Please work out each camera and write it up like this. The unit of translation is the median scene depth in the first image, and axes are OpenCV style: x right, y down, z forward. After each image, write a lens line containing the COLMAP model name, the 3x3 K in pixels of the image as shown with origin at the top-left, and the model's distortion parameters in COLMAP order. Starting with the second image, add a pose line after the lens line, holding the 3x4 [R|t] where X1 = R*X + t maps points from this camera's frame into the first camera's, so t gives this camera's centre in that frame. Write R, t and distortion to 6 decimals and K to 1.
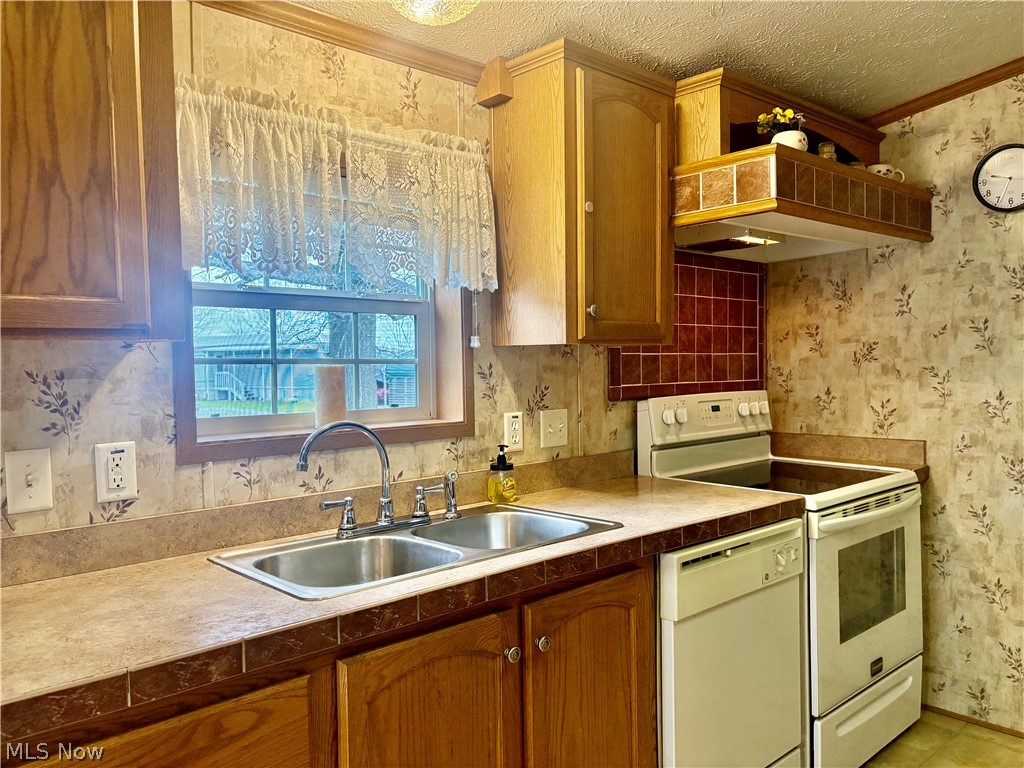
lens RADIAL K [[770.8, 0, 518.4], [0, 770.8, 386.7], [0, 0, 1]] dist [0.055746, -0.059345]
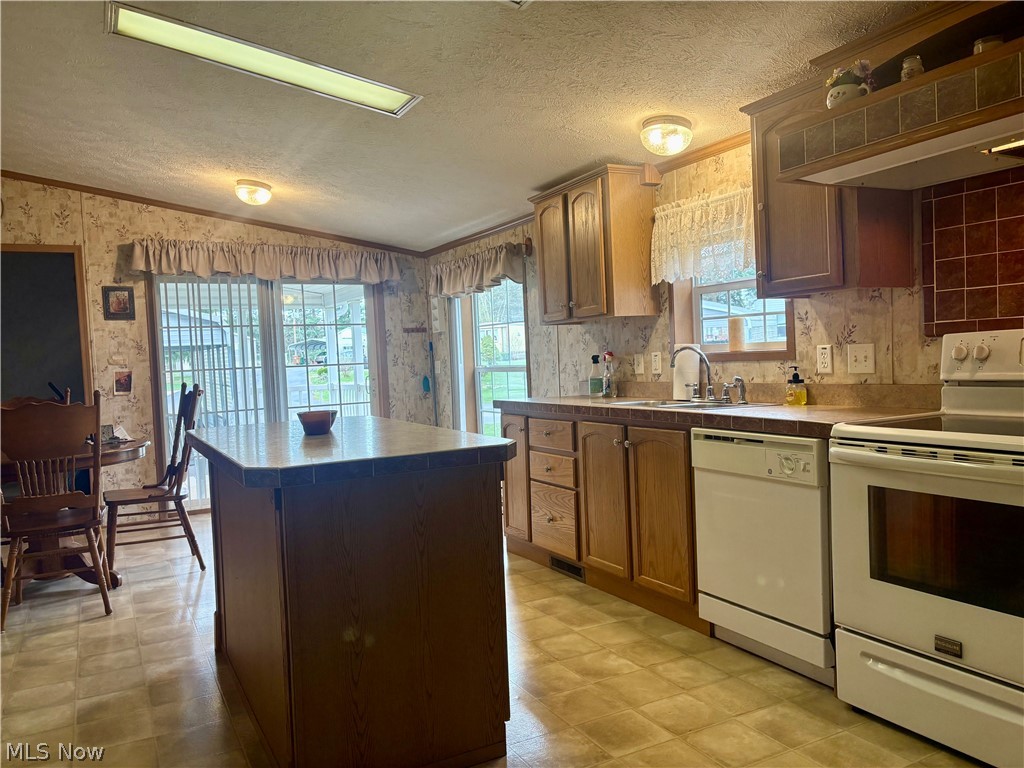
lens RADIAL K [[770.8, 0, 512.7], [0, 770.8, 396.5], [0, 0, 1]] dist [0.055746, -0.059345]
pose [[-0.244202, 0.074041, -0.966894, 1.558435], [0.014769, 0.997249, 0.072636, 0.016407], [0.969612, 0.003458, -0.244624, 0.835391]]
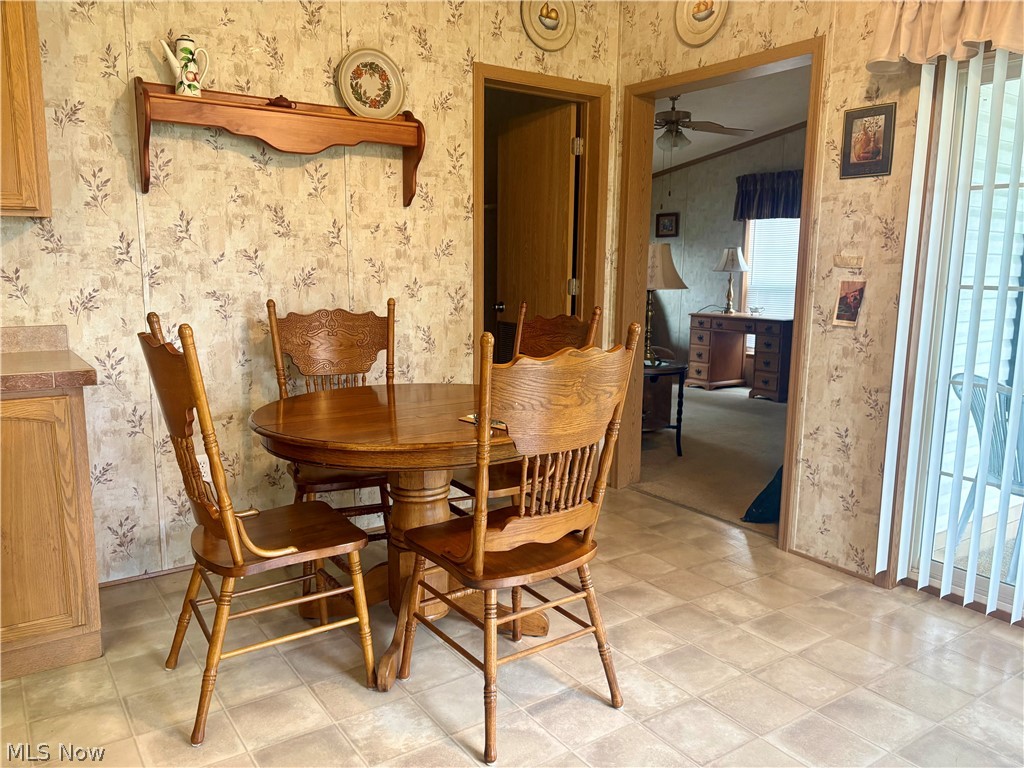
lens RADIAL K [[770.8, 0, 510.8], [0, 770.8, 386.3], [0, 0, 1]] dist [0.055746, -0.059345]
pose [[-0.990627, -0.019351, 0.135220, -0.305665], [0.006939, 0.981507, 0.191300, 0.021190], [-0.136422, 0.190445, -0.972173, 0.324920]]
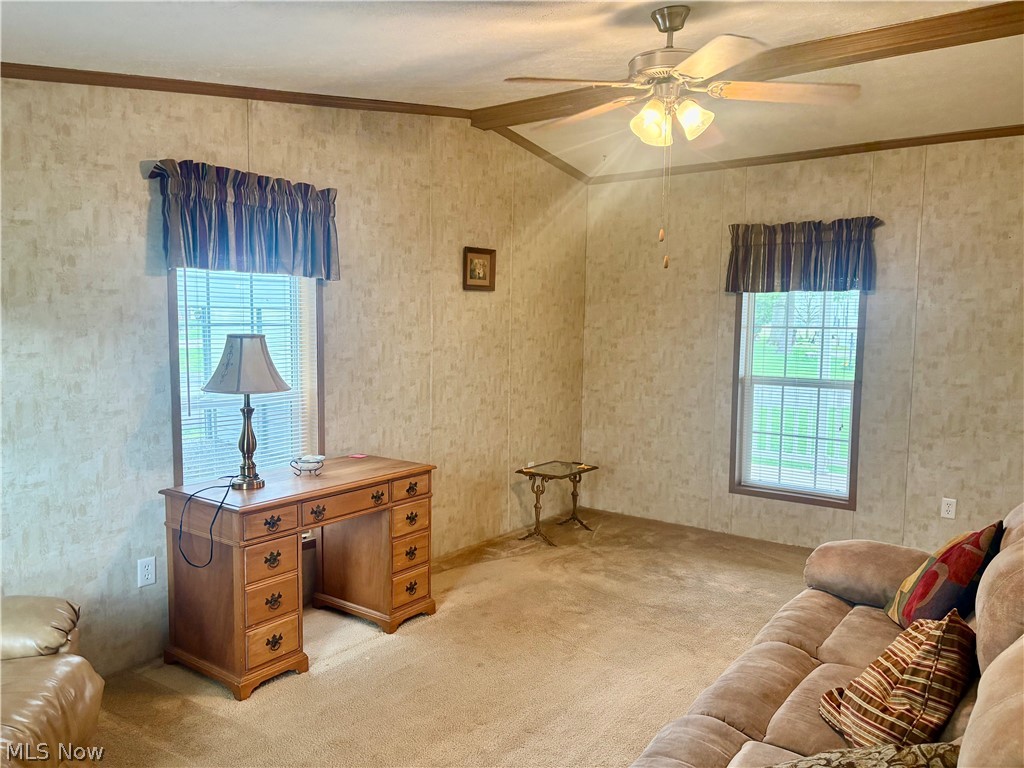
lens RADIAL K [[770.8, 0, 513.9], [0, 770.8, 380.3], [0, 0, 1]] dist [0.055746, -0.059345]
pose [[0.170226, 0.091918, -0.981109, 0.726805], [-0.048618, 0.995211, 0.084803, 0.019019], [0.984205, 0.033264, 0.173879, -2.998515]]
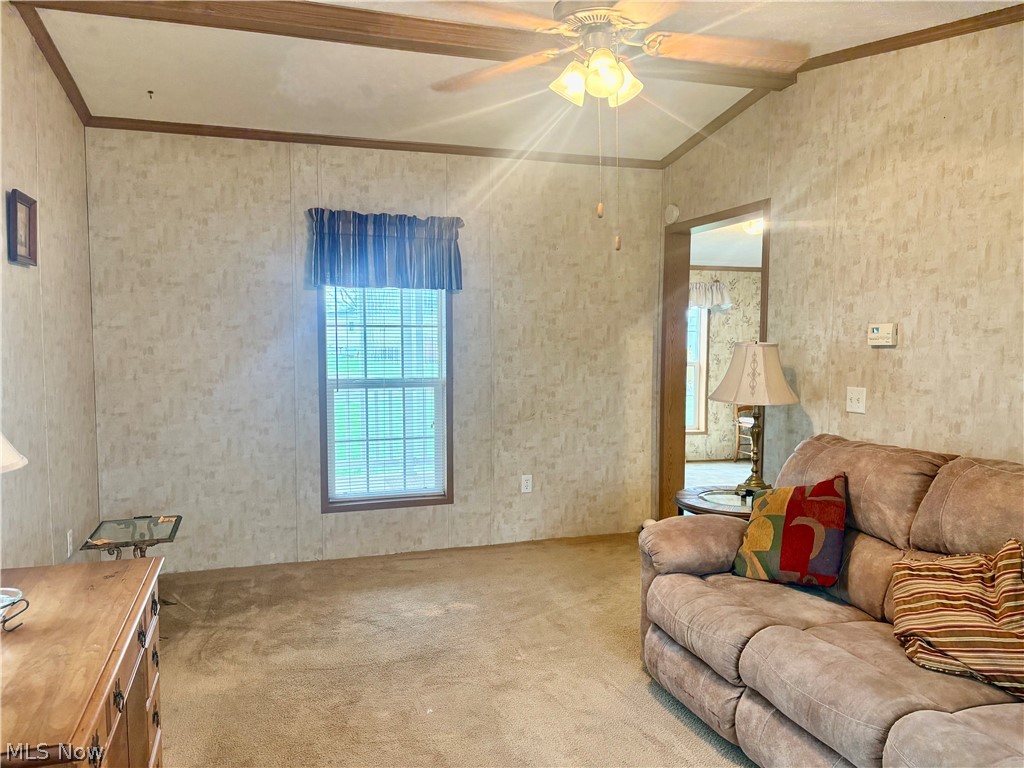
lens RADIAL K [[770.8, 0, 513.5], [0, 770.8, 387.2], [0, 0, 1]] dist [0.055746, -0.059345]
pose [[0.904460, 0.049972, -0.423621, -0.092488], [-0.032579, 0.998306, 0.048207, 0.071125], [0.425313, -0.029801, 0.904556, -3.568231]]
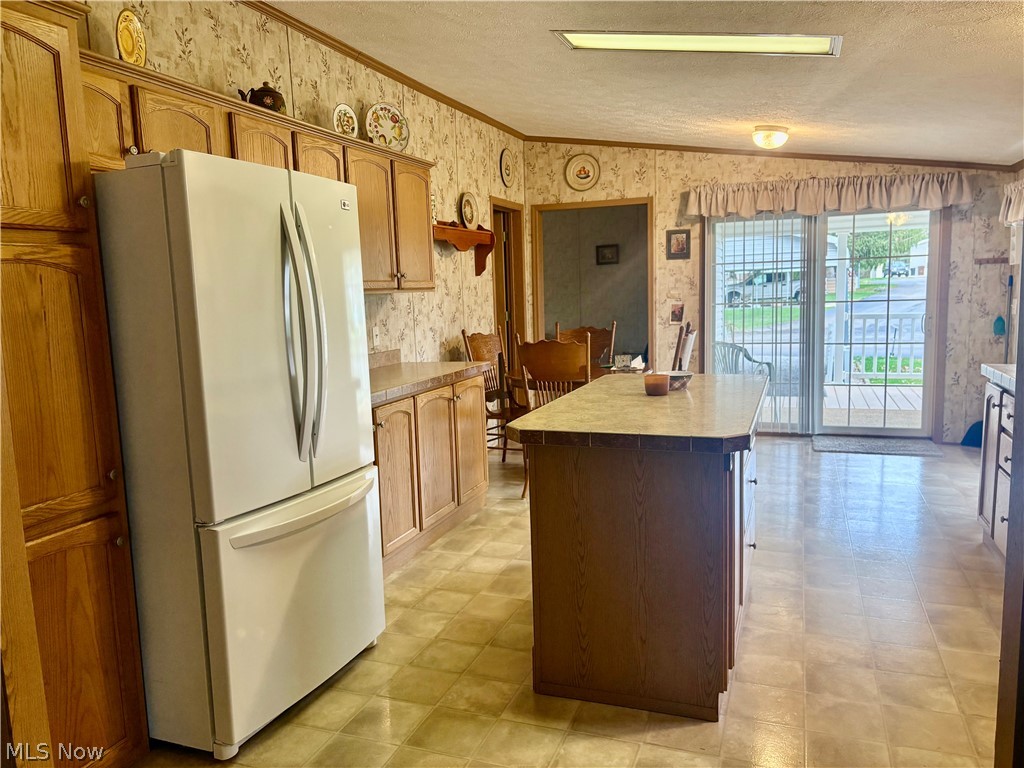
lens RADIAL K [[770.8, 0, 511.0], [0, 770.8, 392.7], [0, 0, 1]] dist [0.055746, -0.059345]
pose [[-0.888875, 0.102837, -0.446459, 1.300705], [0.029233, 0.985228, 0.168735, -0.087144], [0.457216, 0.136933, -0.878751, 1.345170]]
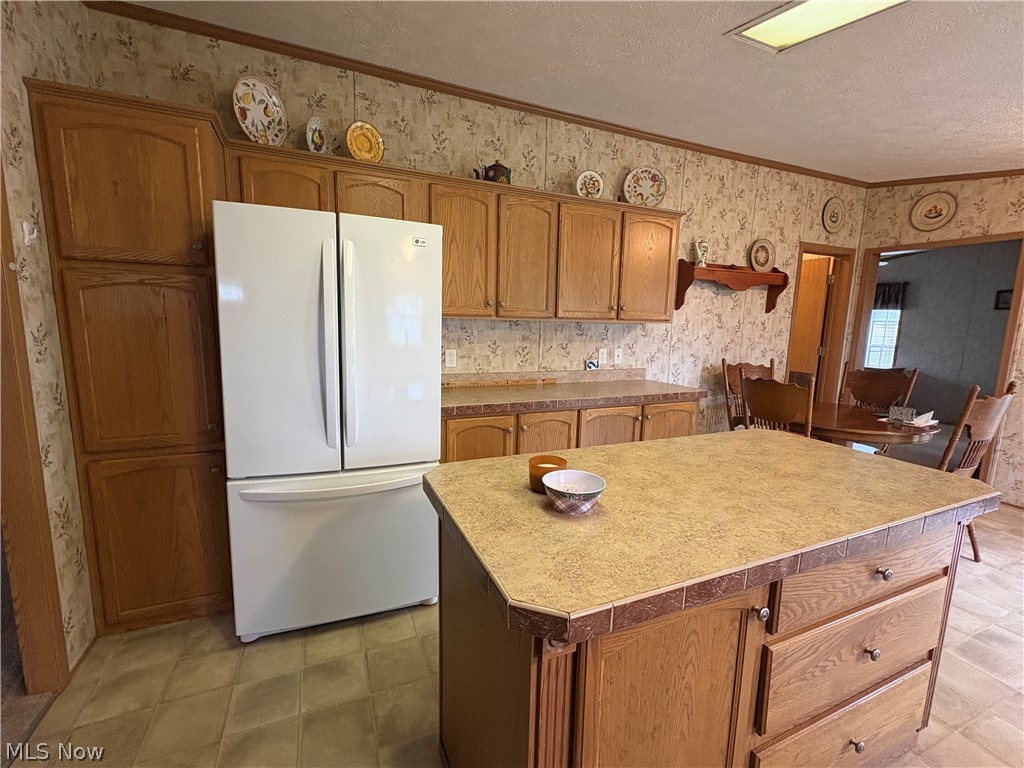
lens RADIAL K [[446.8, 0, 511.3], [0, 446.8, 384.7], [0, 0, 1]] dist [0.001563, -0.000170]
pose [[-0.946509, -0.056510, 0.317691, 0.511795], [-0.000774, 0.984941, 0.172890, -0.063011], [-0.322677, 0.163396, -0.932299, 0.868661]]
